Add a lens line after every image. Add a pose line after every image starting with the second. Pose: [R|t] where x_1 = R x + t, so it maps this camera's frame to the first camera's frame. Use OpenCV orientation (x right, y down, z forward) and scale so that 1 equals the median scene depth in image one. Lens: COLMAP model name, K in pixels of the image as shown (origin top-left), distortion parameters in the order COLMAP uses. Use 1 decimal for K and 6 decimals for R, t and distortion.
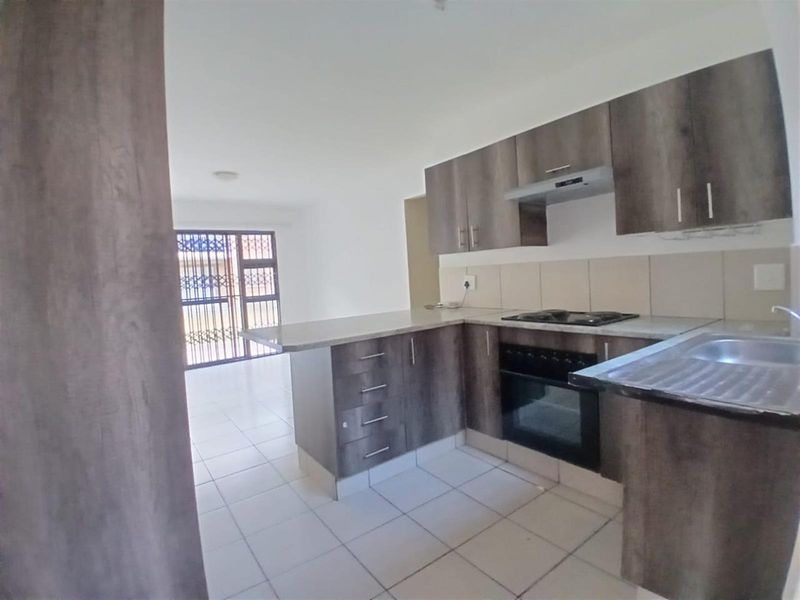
lens RADIAL K [[405.8, 0, 398.3], [0, 405.8, 294.3], [0, 0, 1]] dist [-0.029231, -0.004252]
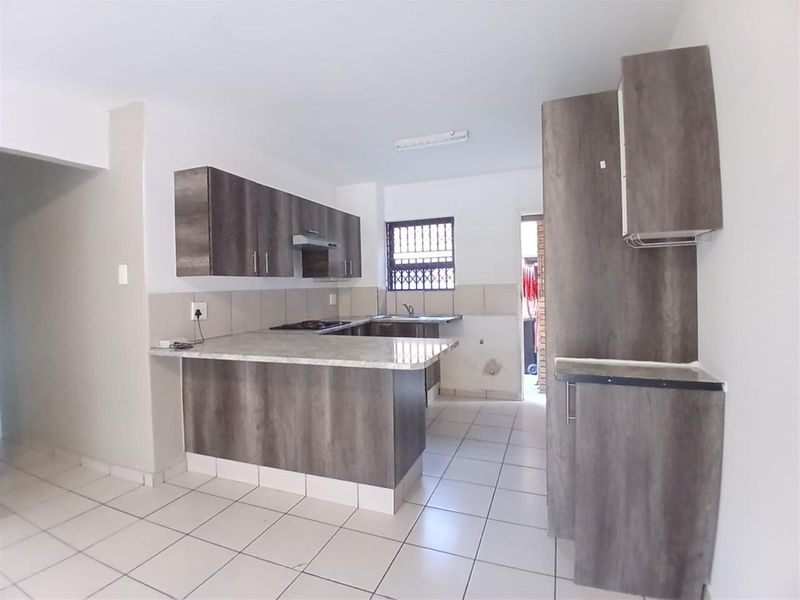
lens RADIAL K [[405.8, 0, 397.4], [0, 405.8, 293.9], [0, 0, 1]] dist [-0.029231, -0.004252]
pose [[-0.528221, 0.051046, 0.847571, -0.904189], [0.101472, 0.994833, 0.003324, -0.028658], [-0.843022, 0.087761, -0.530671, 1.263904]]
